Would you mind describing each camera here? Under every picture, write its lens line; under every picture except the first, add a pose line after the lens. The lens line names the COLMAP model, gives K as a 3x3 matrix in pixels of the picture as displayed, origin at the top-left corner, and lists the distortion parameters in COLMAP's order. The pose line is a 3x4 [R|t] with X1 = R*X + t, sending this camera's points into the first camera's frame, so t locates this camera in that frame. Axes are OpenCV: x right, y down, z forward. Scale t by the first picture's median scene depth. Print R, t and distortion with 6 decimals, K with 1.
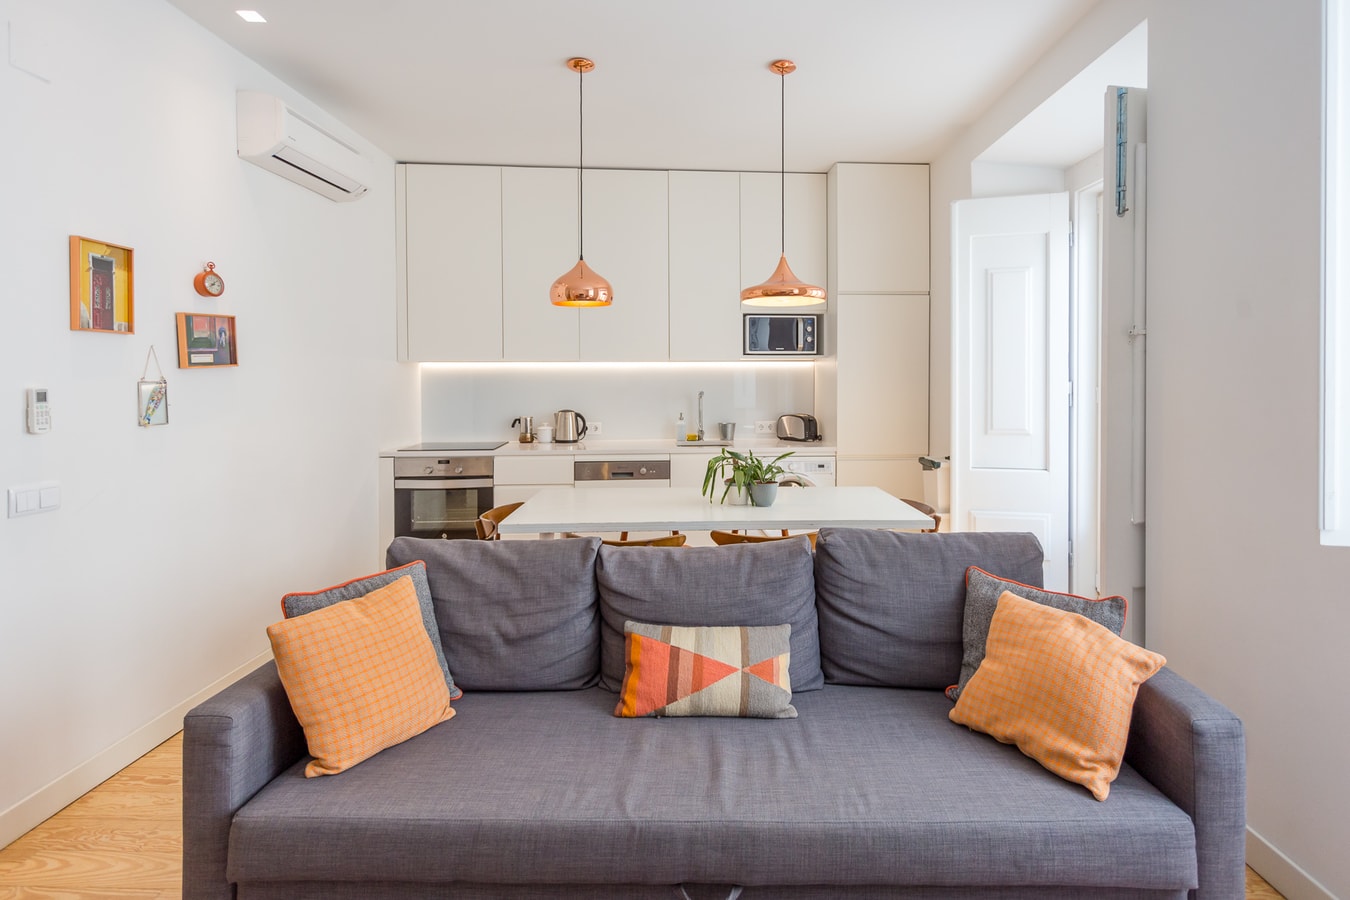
lens RADIAL K [[677.9, 0, 699.6], [0, 677.9, 384.2], [0, 0, 1]] dist [0.002073, -0.000457]
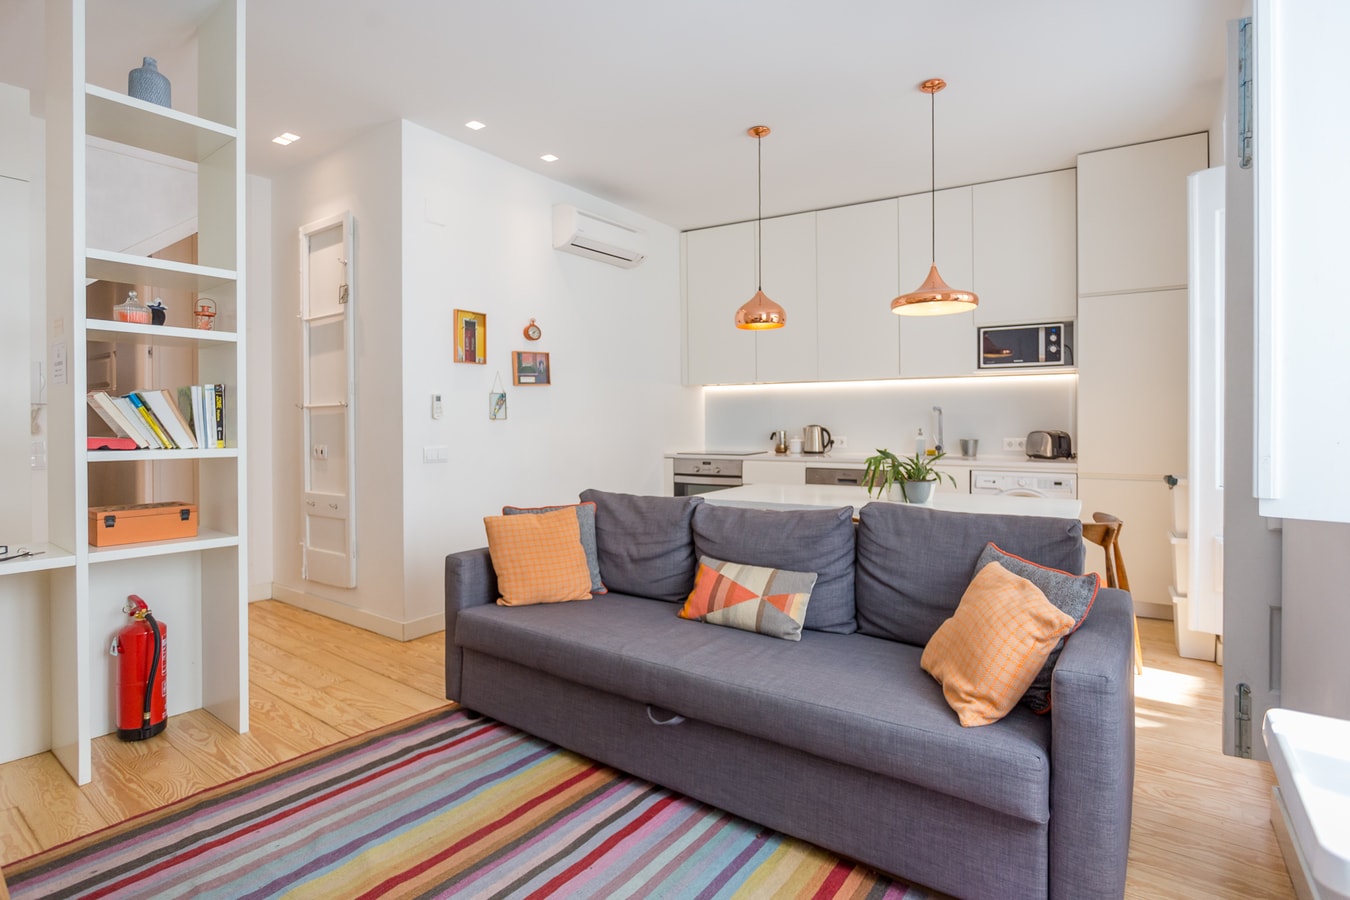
lens RADIAL K [[660.5, 0, 672.8], [0, 660.5, 424.2], [0, 0, 1]] dist [-0.023300, 0.000209]
pose [[0.822531, 0.001463, -0.568719, 0.434852], [-0.001063, 0.999999, 0.001036, 0.066186], [0.568719, -0.000248, 0.822532, -0.076498]]
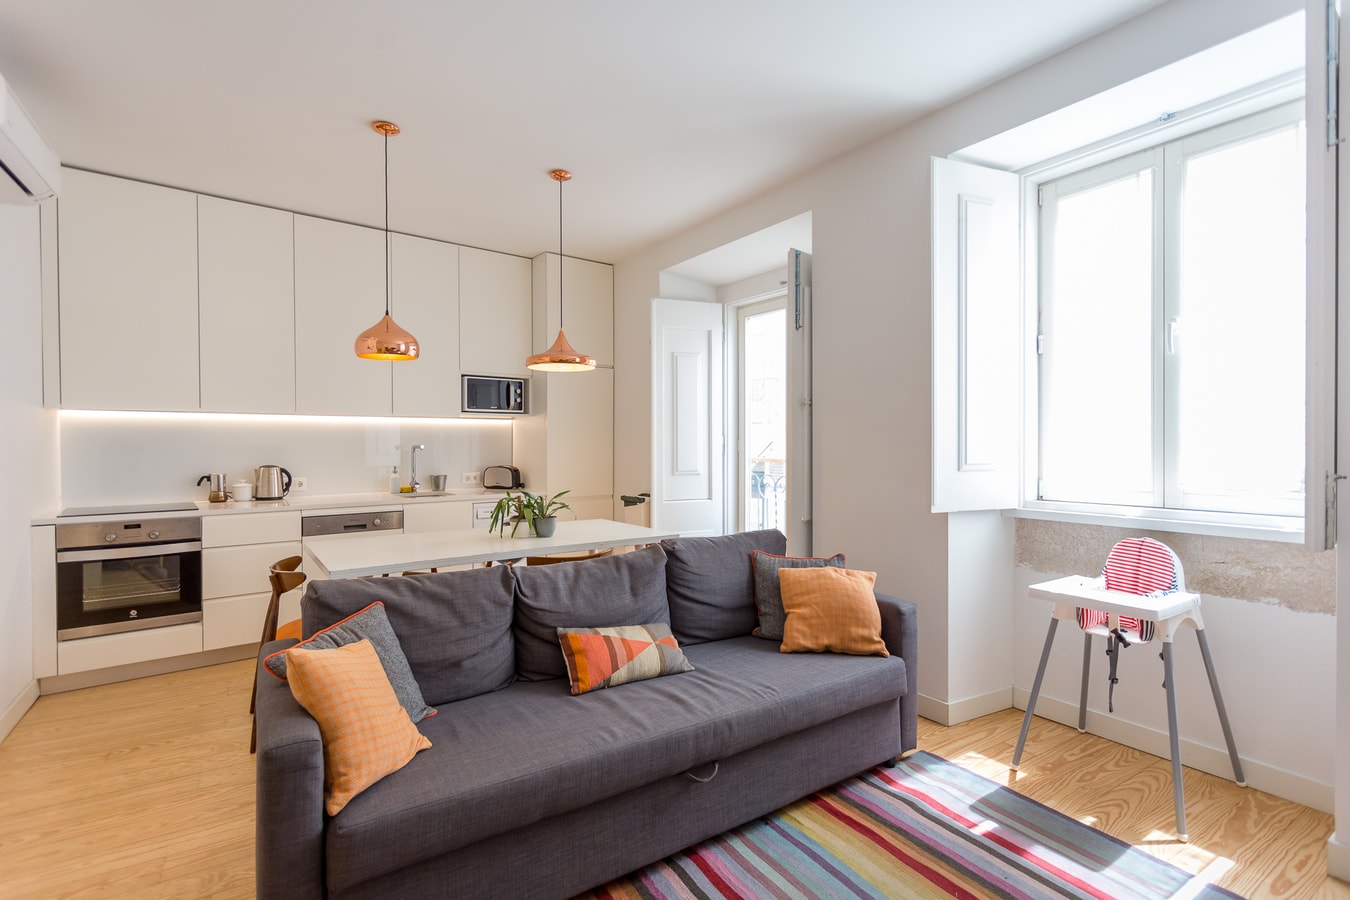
lens RADIAL K [[636.8, 0, 651.4], [0, 636.8, 442.3], [0, 0, 1]] dist [-0.000978, 0.000387]
pose [[0.833463, 0.002473, 0.552570, -0.444052], [0.001272, 0.999979, -0.006394, 0.023337], [-0.552574, 0.006032, 0.833442, -0.051071]]
